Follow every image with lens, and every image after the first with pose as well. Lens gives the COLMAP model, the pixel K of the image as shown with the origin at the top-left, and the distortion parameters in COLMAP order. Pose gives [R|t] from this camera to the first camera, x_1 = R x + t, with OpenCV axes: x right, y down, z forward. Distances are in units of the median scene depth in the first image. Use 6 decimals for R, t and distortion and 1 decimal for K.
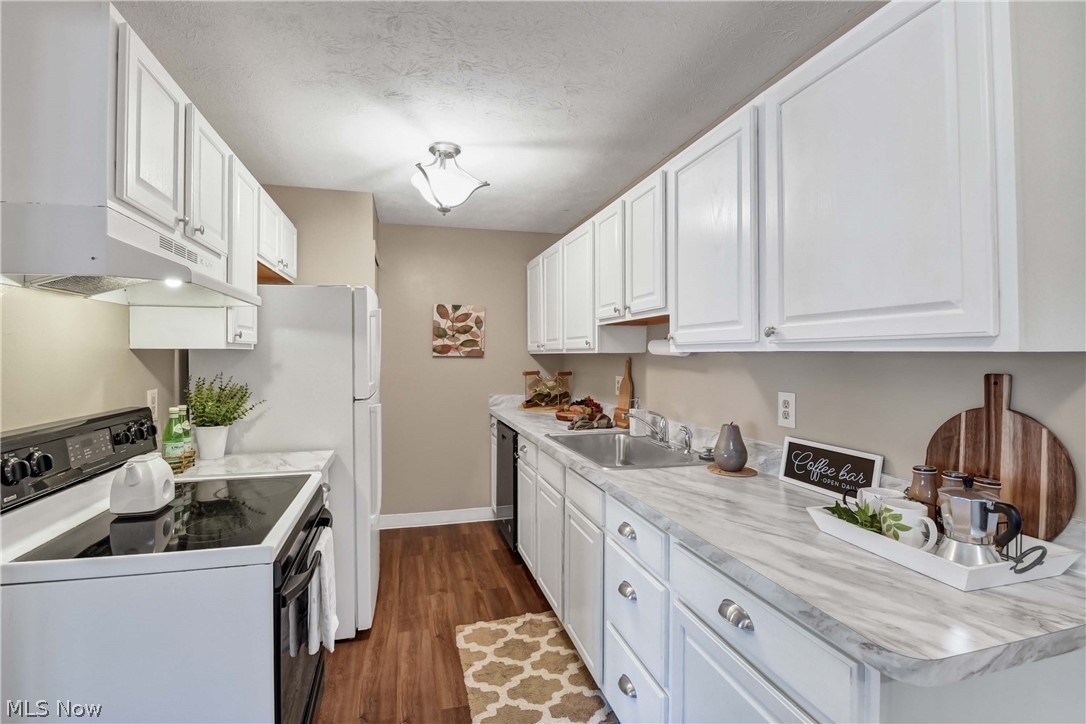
lens RADIAL K [[504.2, 0, 542.5], [0, 504.2, 350.7], [0, 0, 1]] dist [-0.011424, -0.001273]
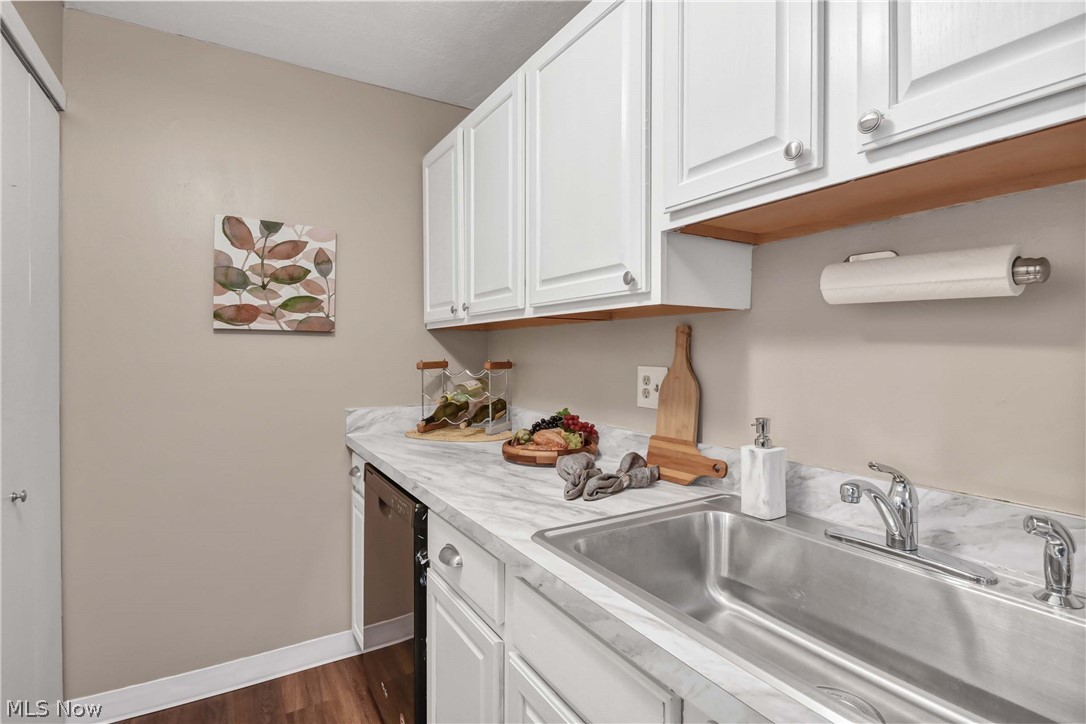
lens RADIAL K [[545.9, 0, 565.7], [0, 545.9, 352.3], [0, 0, 1]] dist [-0.000966, -0.000203]
pose [[0.957227, -0.001714, 0.289334, -0.095653], [-0.001340, 0.999945, 0.010359, 0.044879], [-0.289336, -0.010304, 0.957172, 0.746319]]
